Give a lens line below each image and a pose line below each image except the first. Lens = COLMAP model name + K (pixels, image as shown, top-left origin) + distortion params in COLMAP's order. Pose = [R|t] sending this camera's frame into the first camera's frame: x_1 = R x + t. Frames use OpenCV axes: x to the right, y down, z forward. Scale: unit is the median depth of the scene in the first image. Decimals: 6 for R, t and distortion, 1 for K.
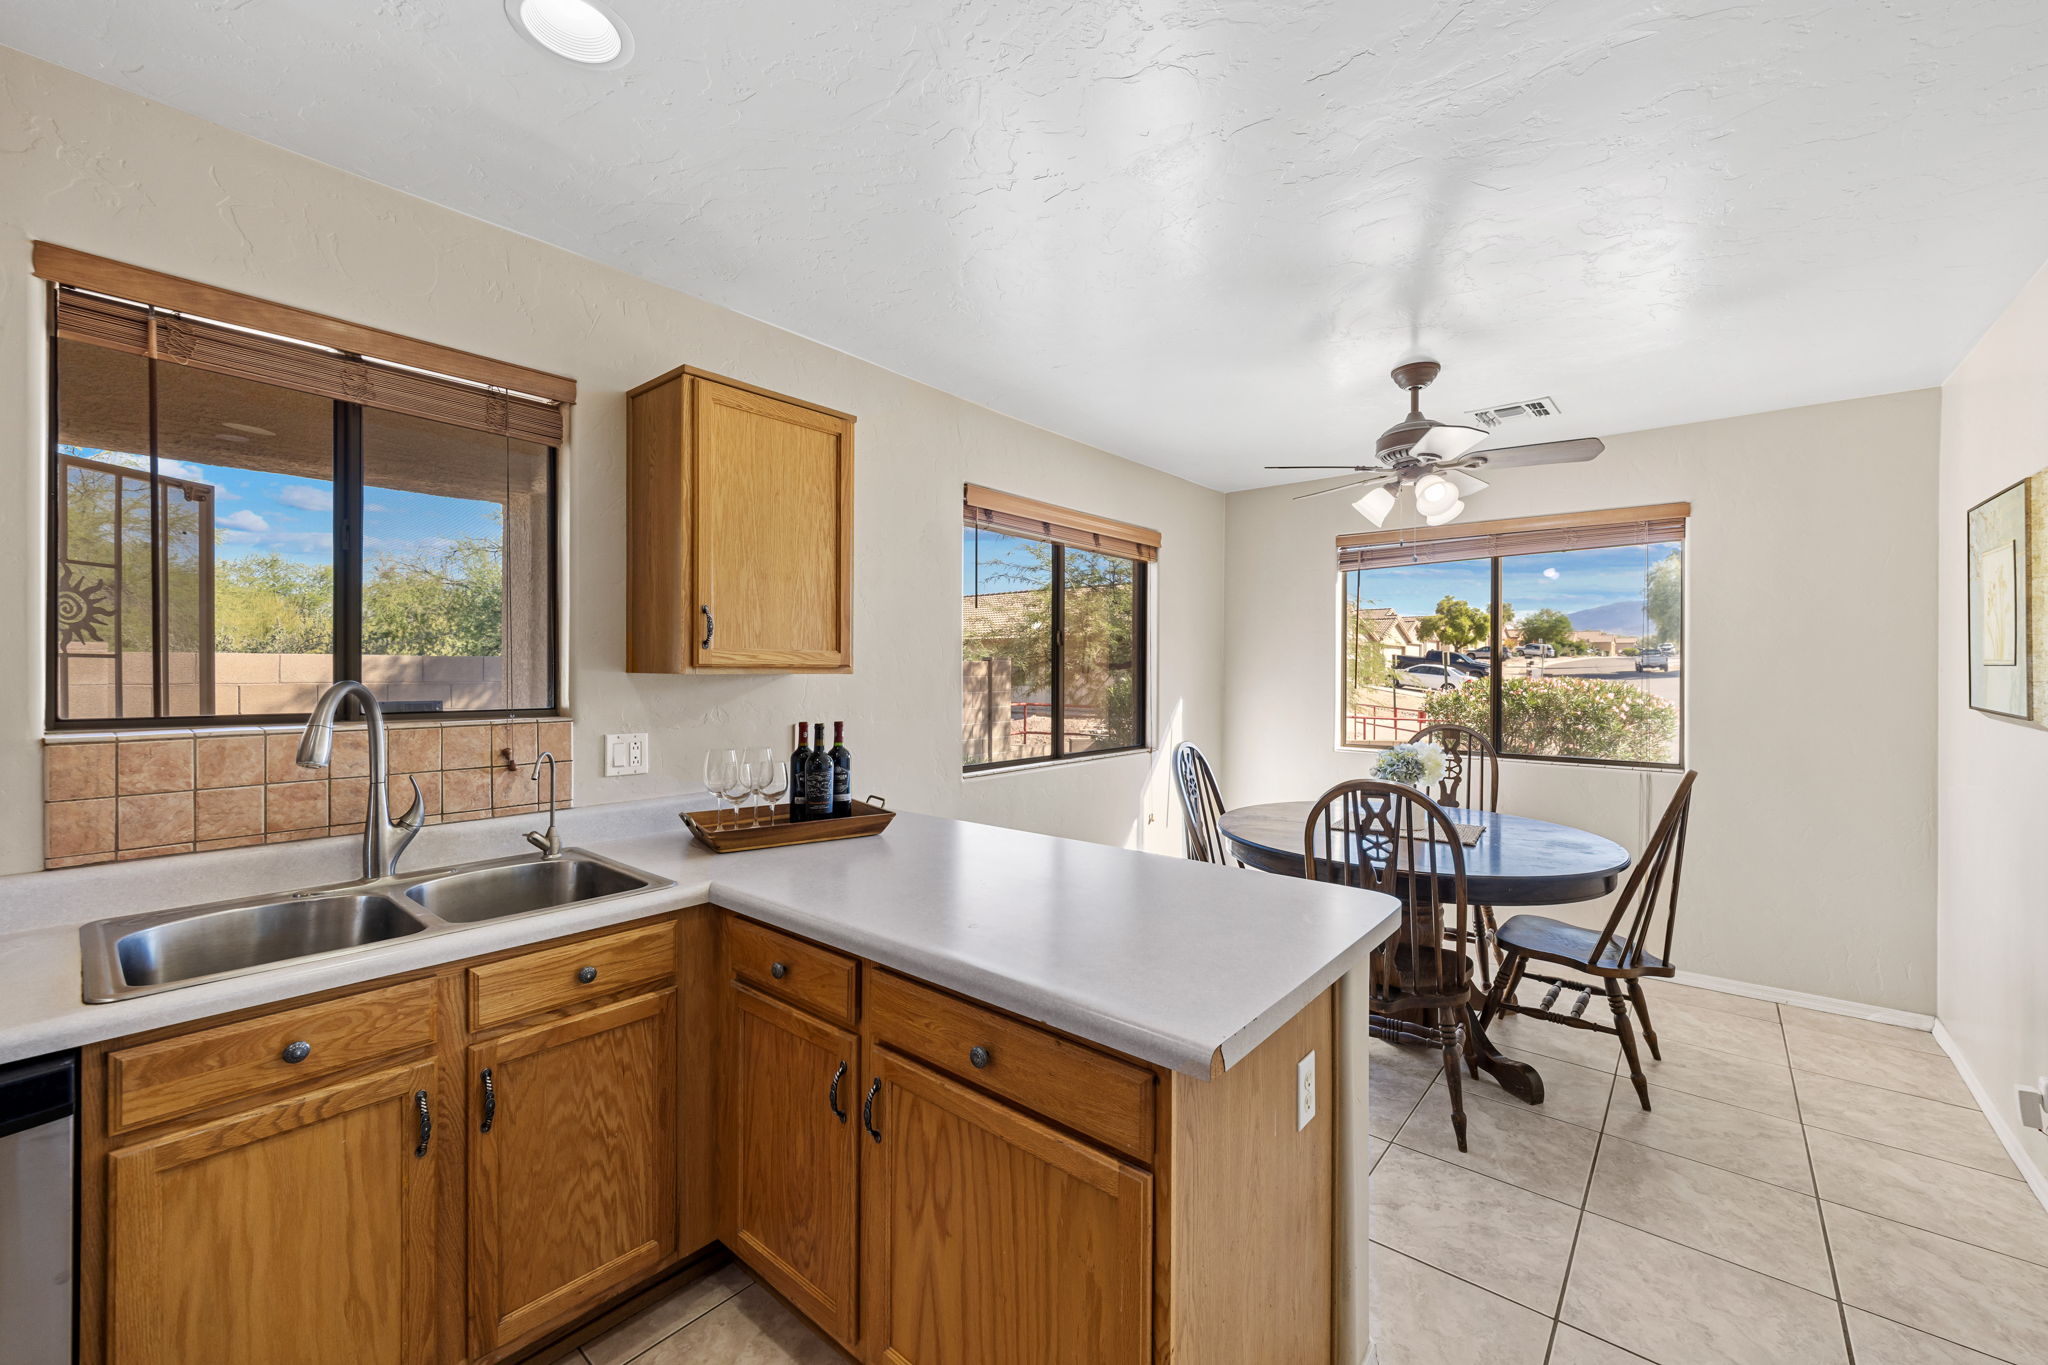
lens RADIAL K [[818.8, 0, 1025.3], [0, 818.8, 677.4], [0, 0, 1]] dist [0.001195, 0.001601]
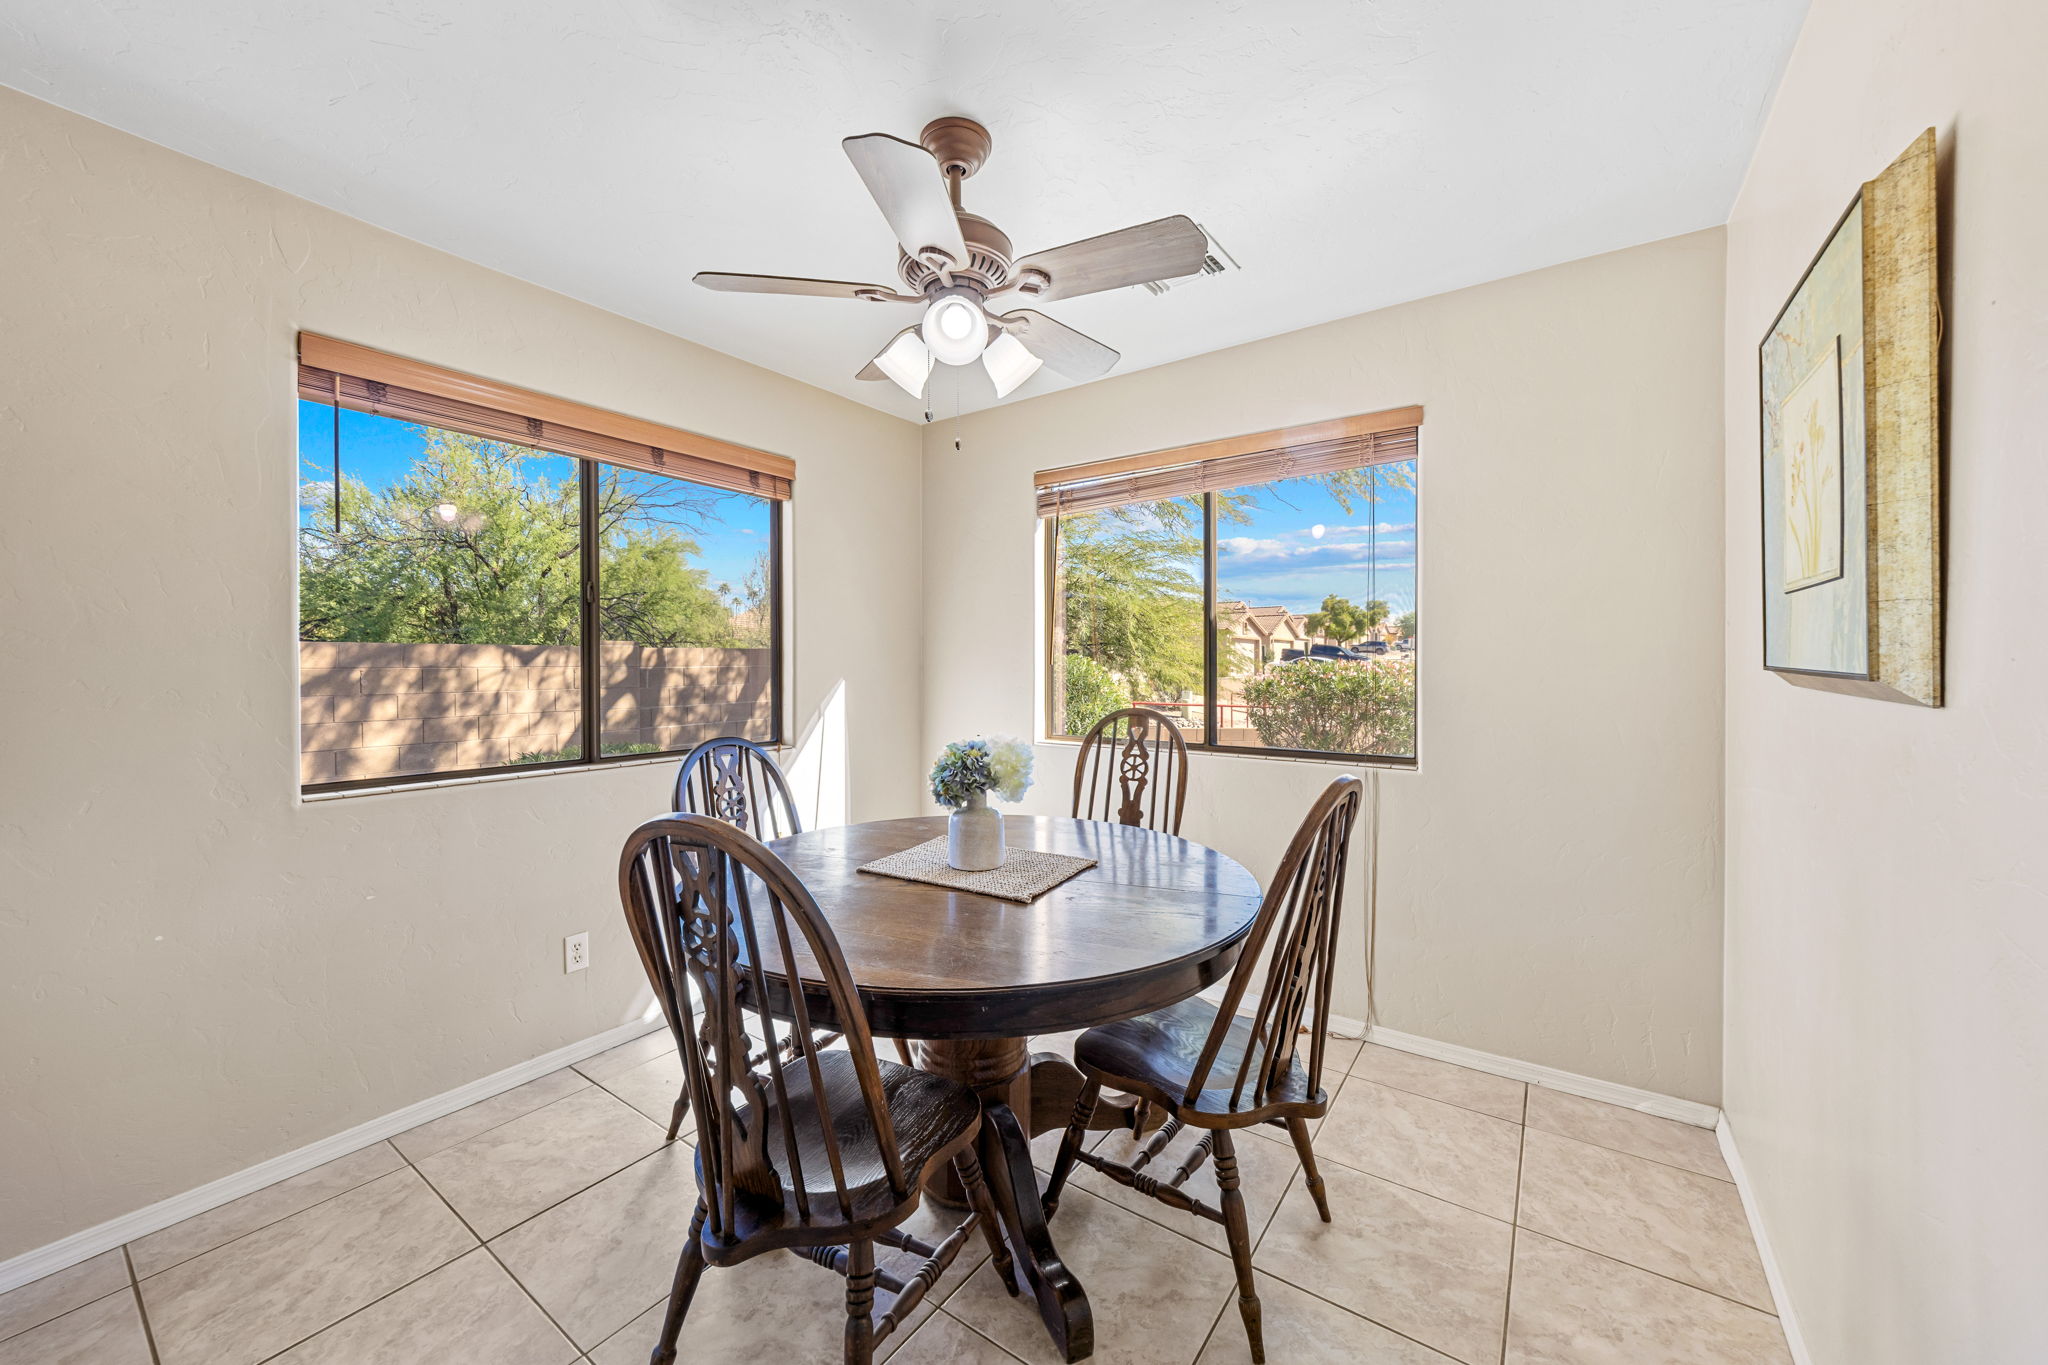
lens RADIAL K [[765.1, 0, 1017.8], [0, 765.1, 674.1], [0, 0, 1]] dist [-0.003863, -0.000307]
pose [[0.996973, -0.005288, 0.077567, 0.412059], [0.005062, 0.999982, 0.003101, 0.027026], [-0.077582, -0.002699, 0.996982, 0.357517]]
